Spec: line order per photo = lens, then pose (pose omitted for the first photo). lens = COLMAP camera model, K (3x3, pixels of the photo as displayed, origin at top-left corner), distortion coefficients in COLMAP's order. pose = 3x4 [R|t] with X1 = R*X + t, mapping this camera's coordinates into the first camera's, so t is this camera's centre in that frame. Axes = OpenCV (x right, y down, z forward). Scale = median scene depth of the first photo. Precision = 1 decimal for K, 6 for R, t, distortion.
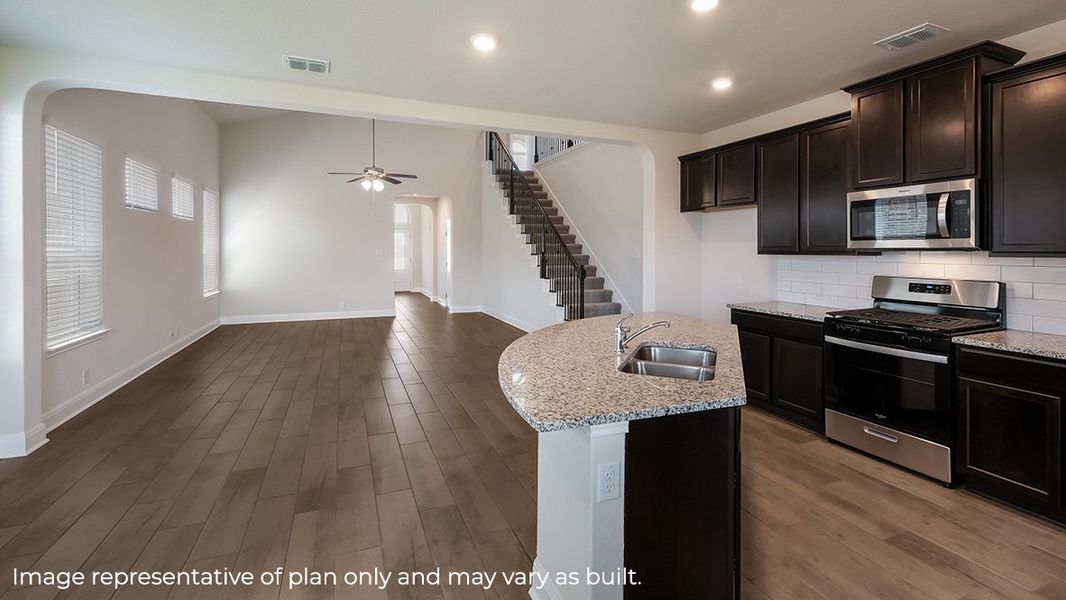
lens RADIAL K [[458.3, 0, 537.5], [0, 458.3, 256.0], [0, 0, 1]] dist [0.000717, 0.000049]
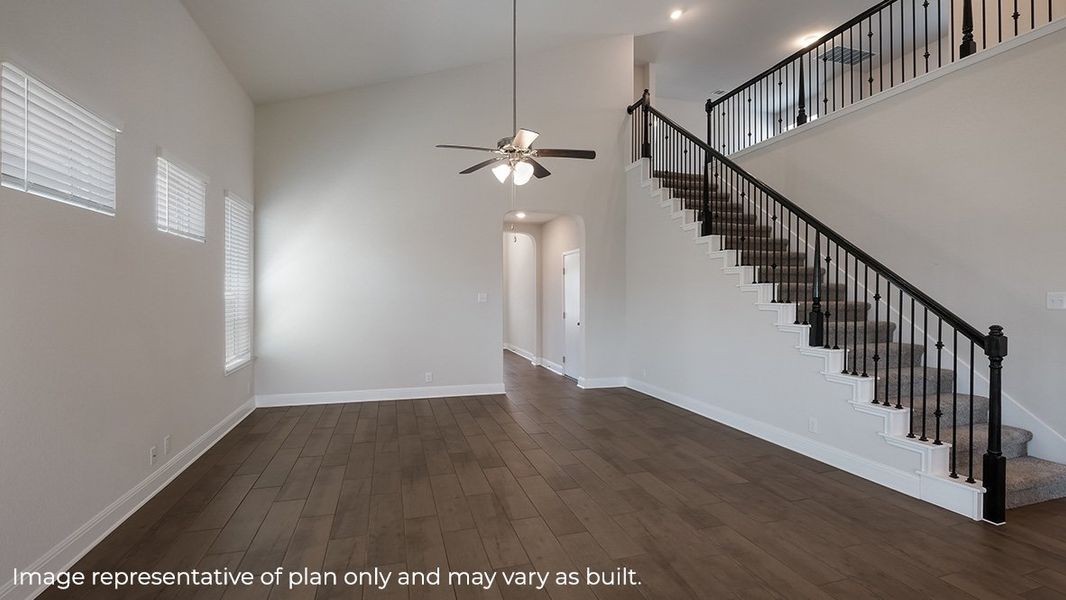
lens RADIAL K [[458.3, 0, 531.7], [0, 458.3, 299.2], [0, 0, 1]] dist [0.000717, 0.000049]
pose [[0.995516, 0.000535, -0.094592, -0.239175], [-0.001121, 0.999980, -0.006150, -0.002042], [0.094587, 0.006228, 0.995497, 0.390313]]
